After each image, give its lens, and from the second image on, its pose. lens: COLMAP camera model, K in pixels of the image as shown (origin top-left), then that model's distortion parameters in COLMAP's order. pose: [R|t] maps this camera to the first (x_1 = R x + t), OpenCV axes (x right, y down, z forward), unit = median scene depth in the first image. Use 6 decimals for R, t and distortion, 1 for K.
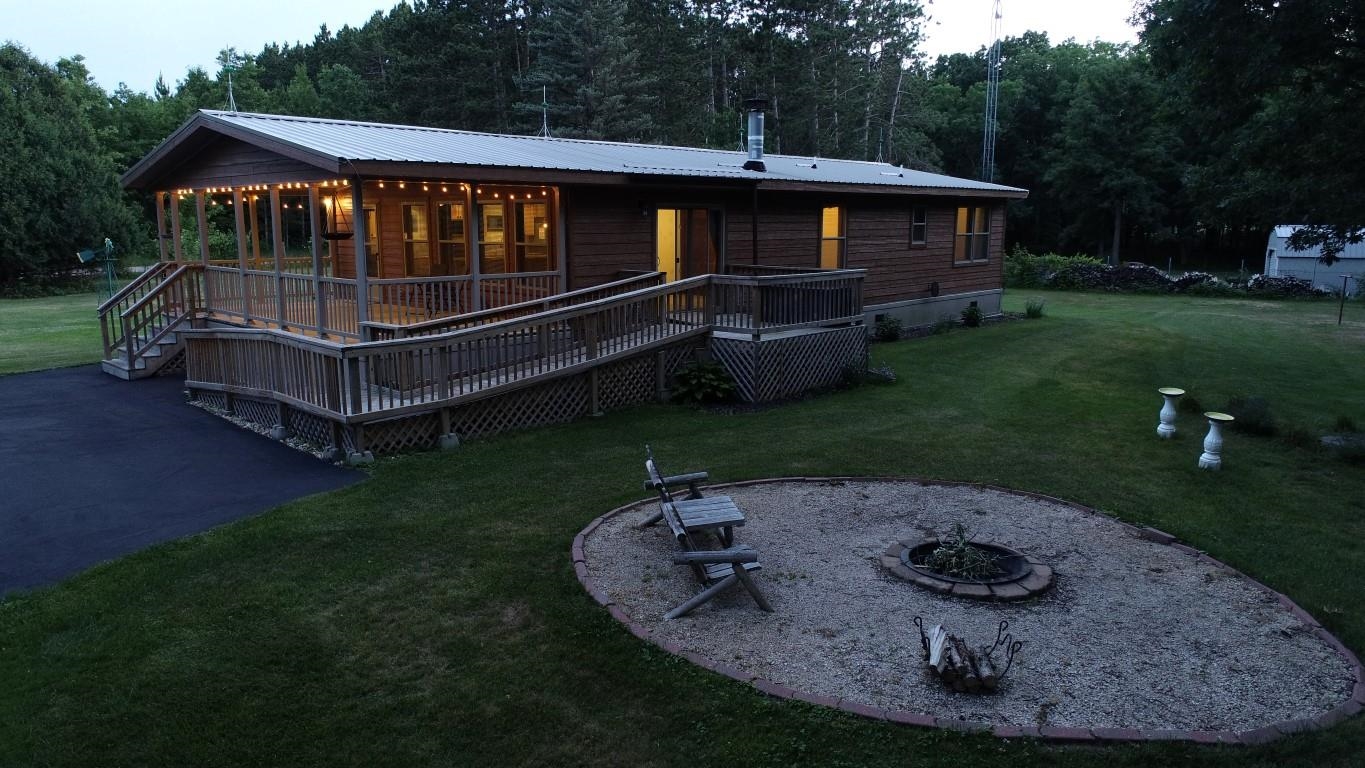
lens RADIAL K [[918.7, 0, 682.5], [0, 918.7, 384.0], [0, 0, 1]] dist [-0.009674, 0.005003]
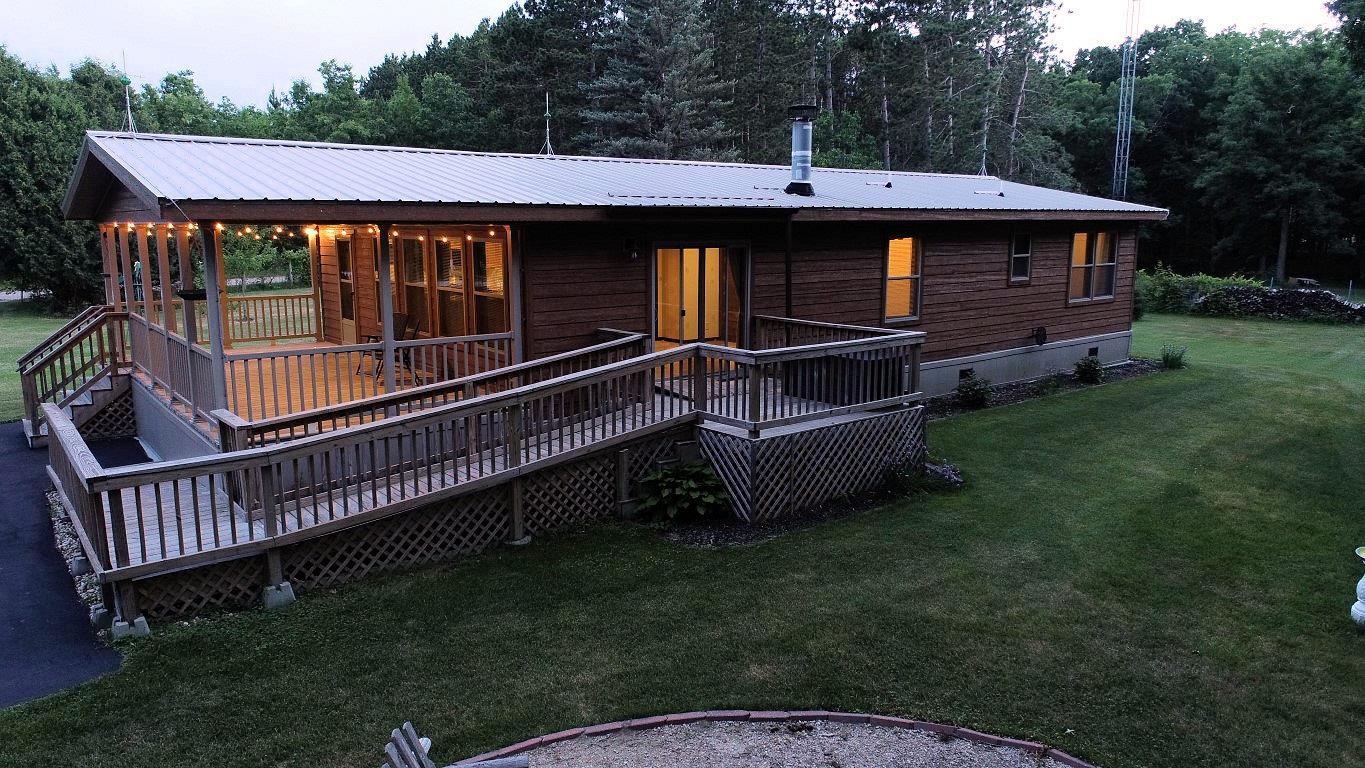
lens RADIAL K [[918.7, 0, 682.5], [0, 918.7, 384.0], [0, 0, 1]] dist [-0.009674, 0.005003]
pose [[0.990765, 0.023068, -0.133616, 0.078091], [-0.023478, 0.999723, -0.001492, -0.056692], [0.133544, 0.004615, 0.991032, 0.173898]]
